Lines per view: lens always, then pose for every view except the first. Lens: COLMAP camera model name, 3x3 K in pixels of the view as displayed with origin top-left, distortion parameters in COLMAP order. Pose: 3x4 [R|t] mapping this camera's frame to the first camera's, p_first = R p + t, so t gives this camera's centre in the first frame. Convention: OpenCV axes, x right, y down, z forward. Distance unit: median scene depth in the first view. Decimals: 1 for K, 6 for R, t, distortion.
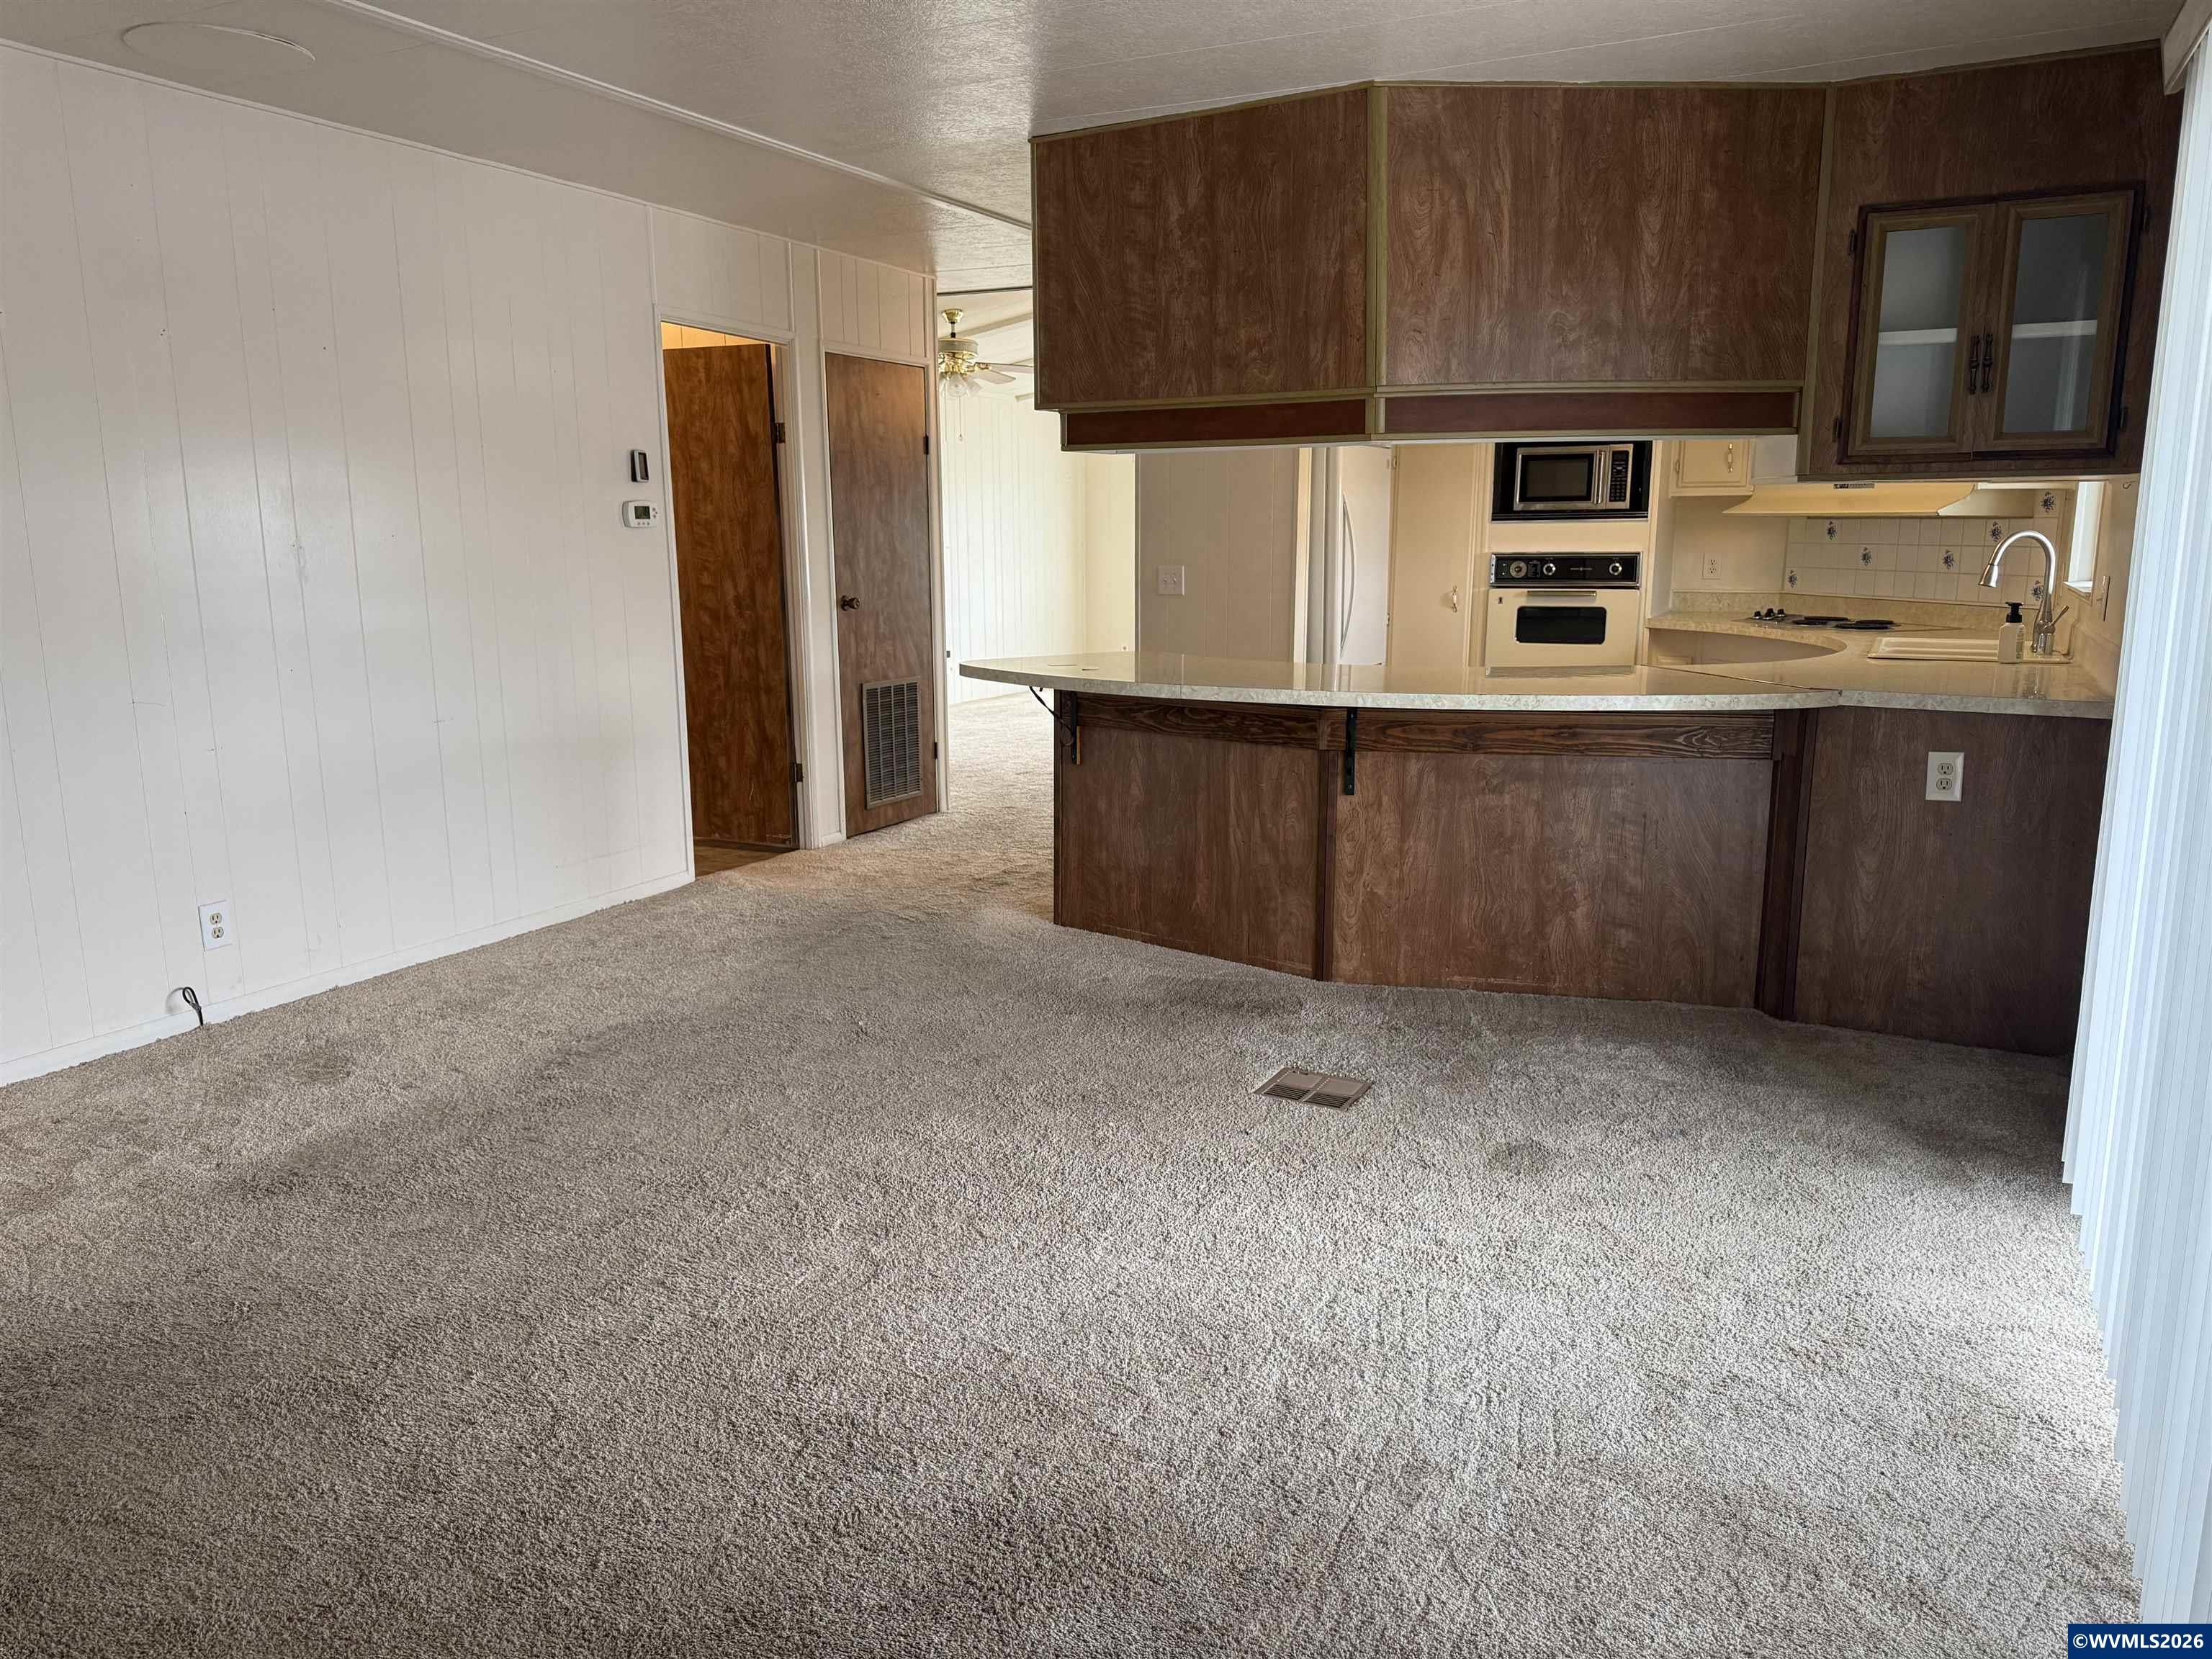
lens RADIAL K [[1562.3, 0, 1121.2], [0, 1562.3, 824.5], [0, 0, 1]] dist [0.116614, -0.159569]
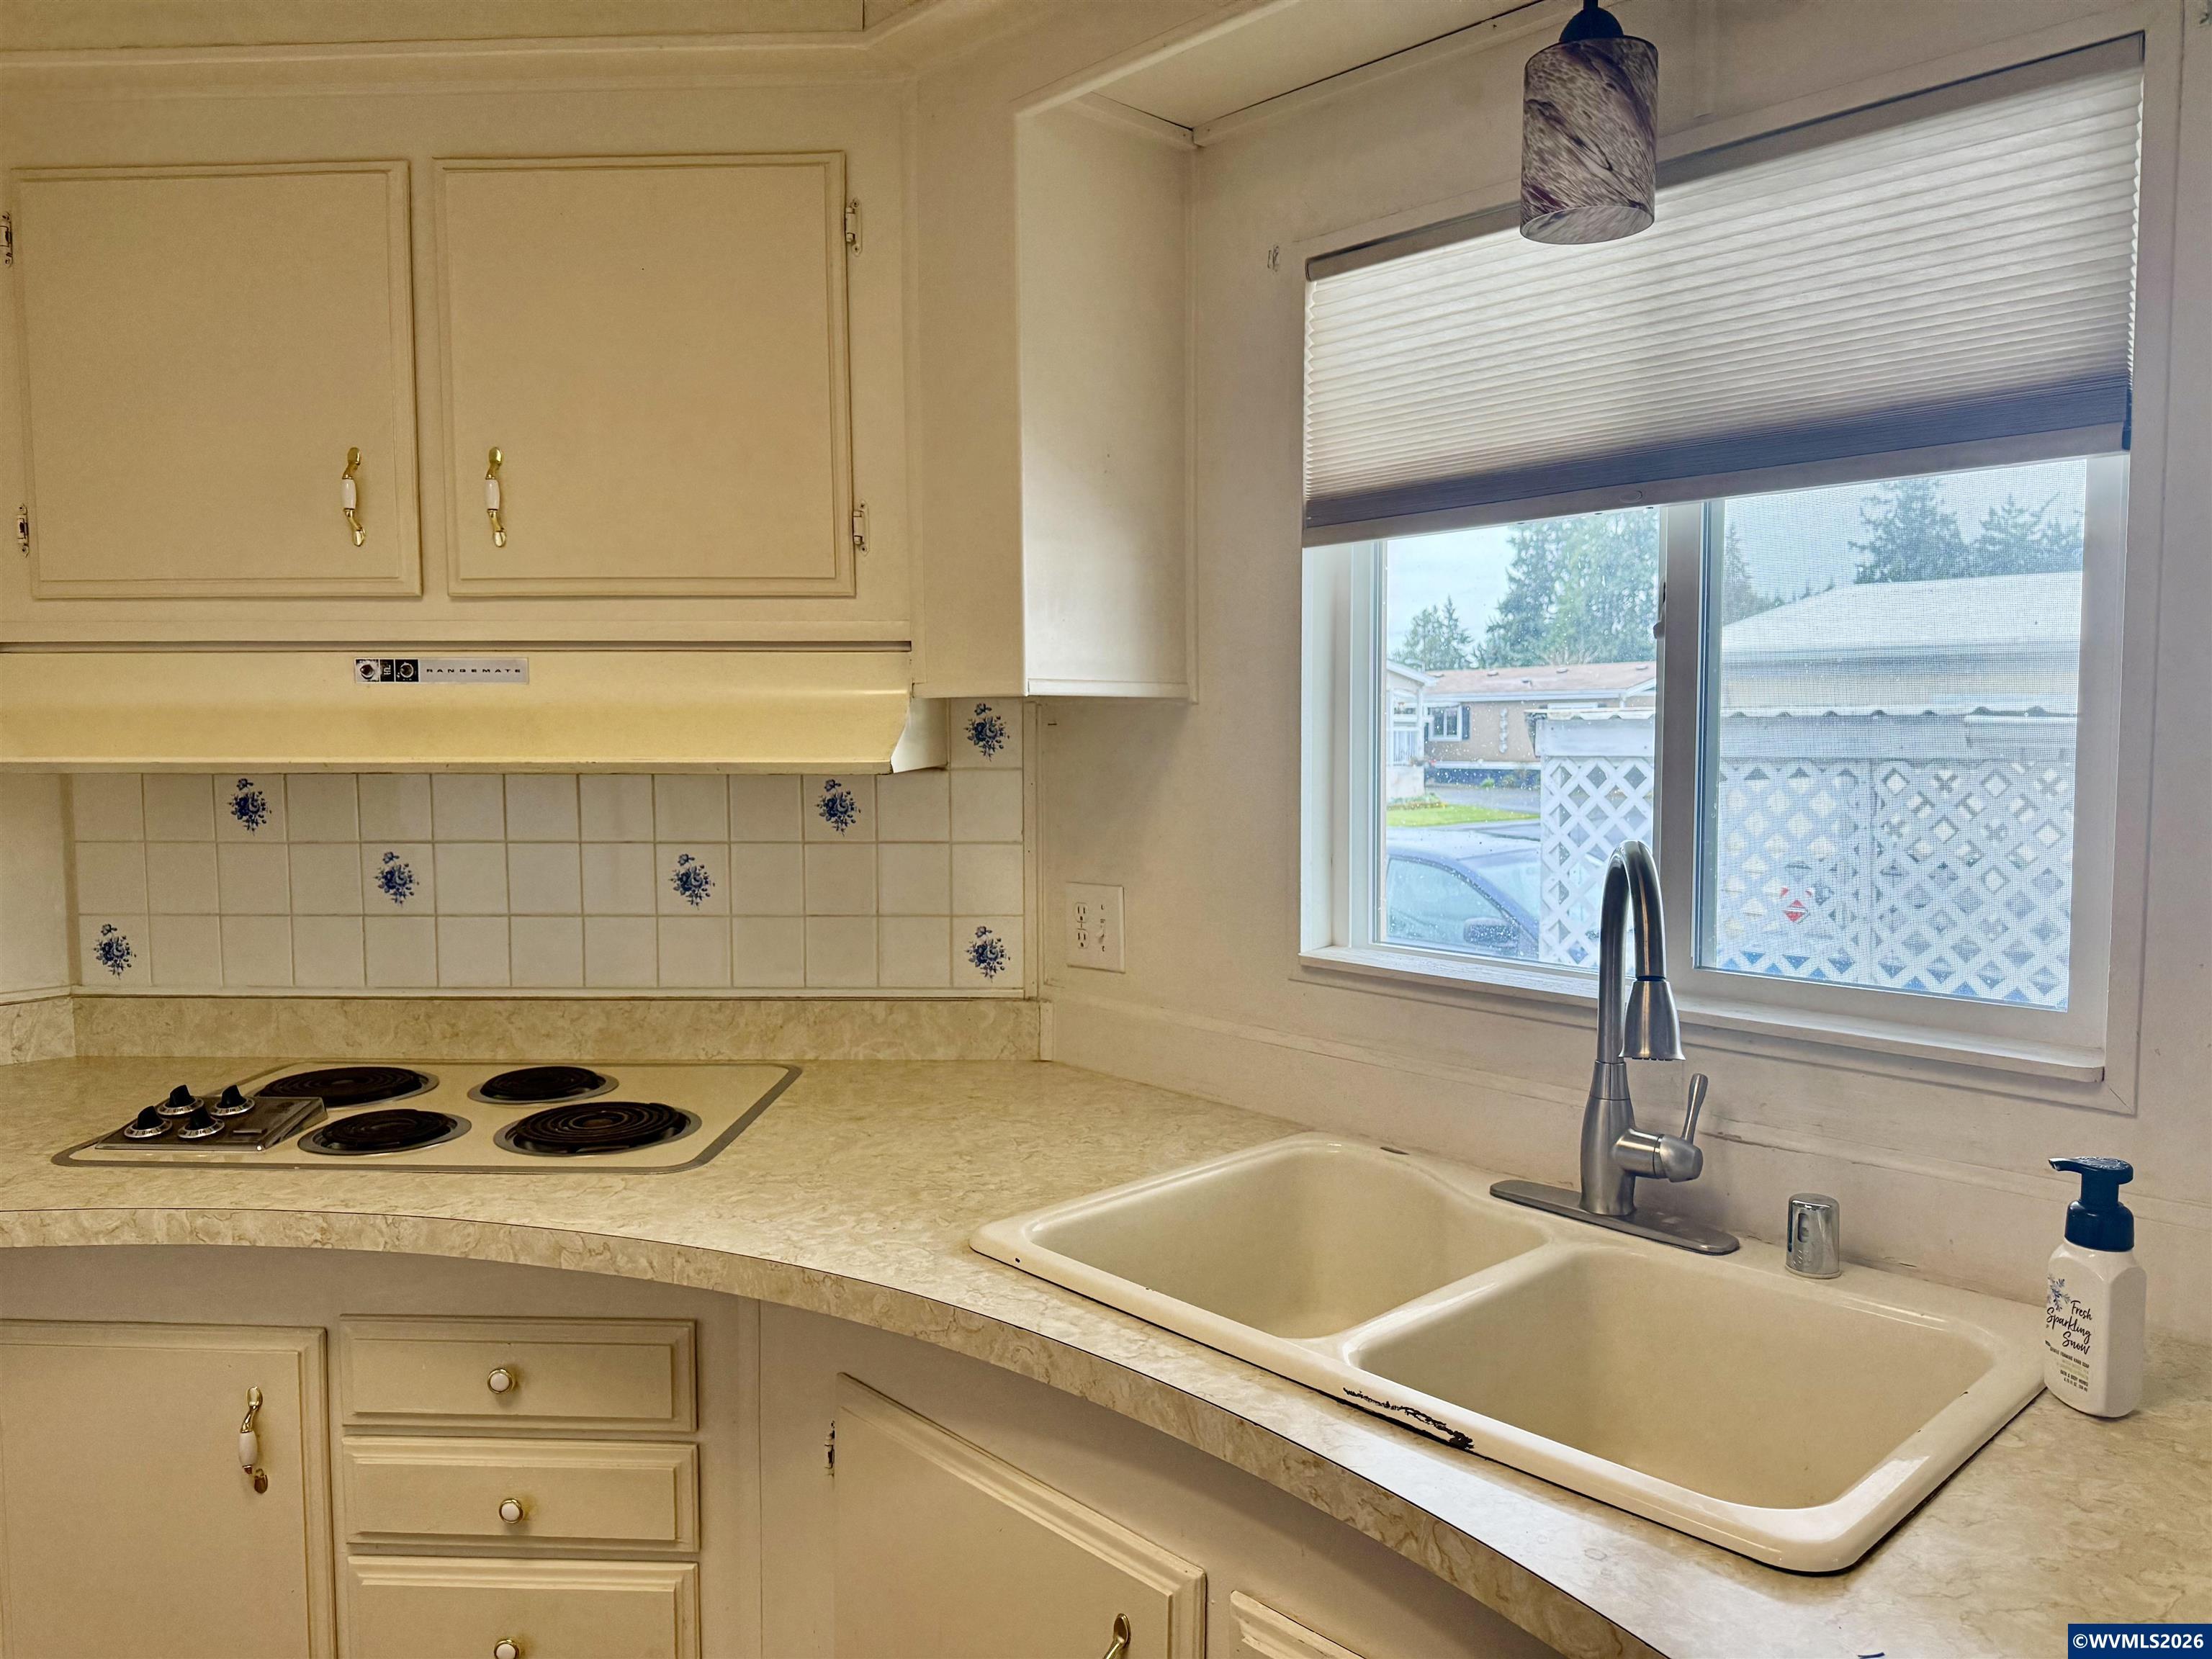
lens RADIAL K [[1555.9, 0, 1142.6], [0, 1555.9, 832.1], [0, 0, 1]] dist [-0.007193, -0.007533]
pose [[0.329240, -0.069643, 0.941675, 0.317215], [0.181641, 0.983322, 0.009215, -0.234142], [-0.926611, 0.168013, 0.336399, 1.133701]]
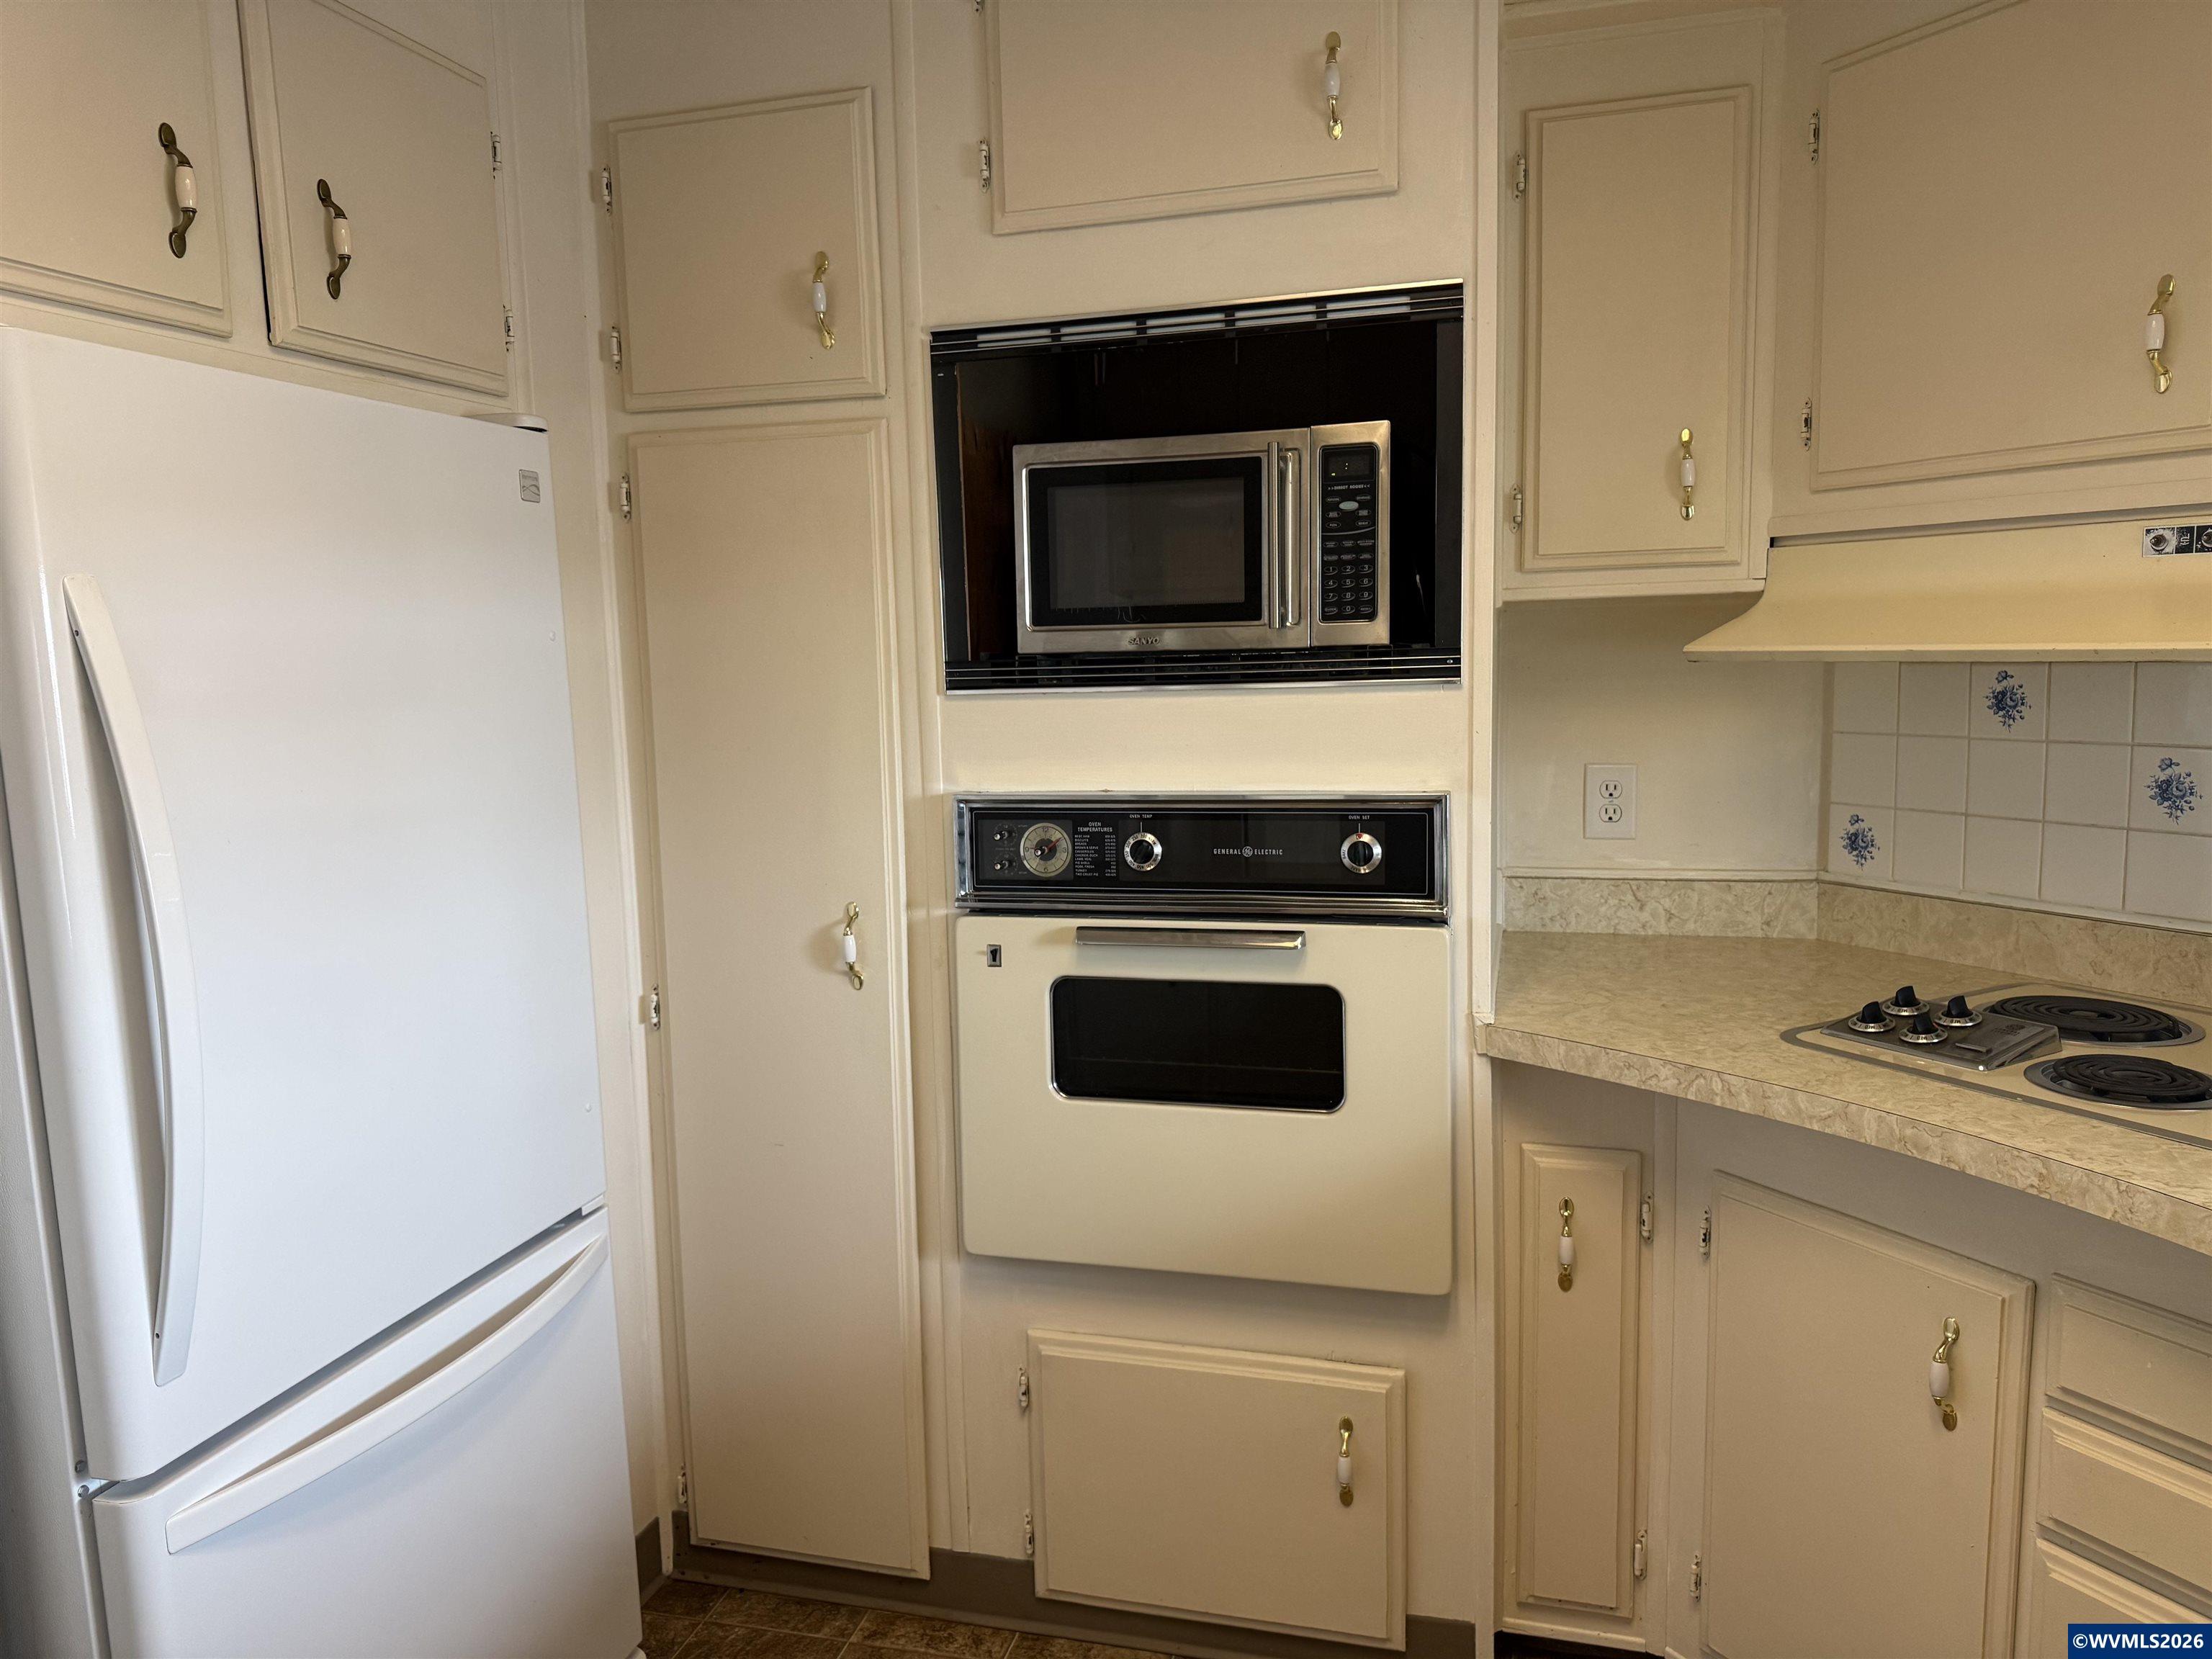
lens RADIAL K [[1565.0, 0, 1103.4], [0, 1565.0, 837.2], [0, 0, 1]] dist [0.047444, -0.046476]
pose [[0.982086, -0.047725, 0.182288, 0.340388], [0.060758, 0.995929, -0.066589, -0.234311], [-0.178368, 0.076471, 0.980988, 1.154885]]
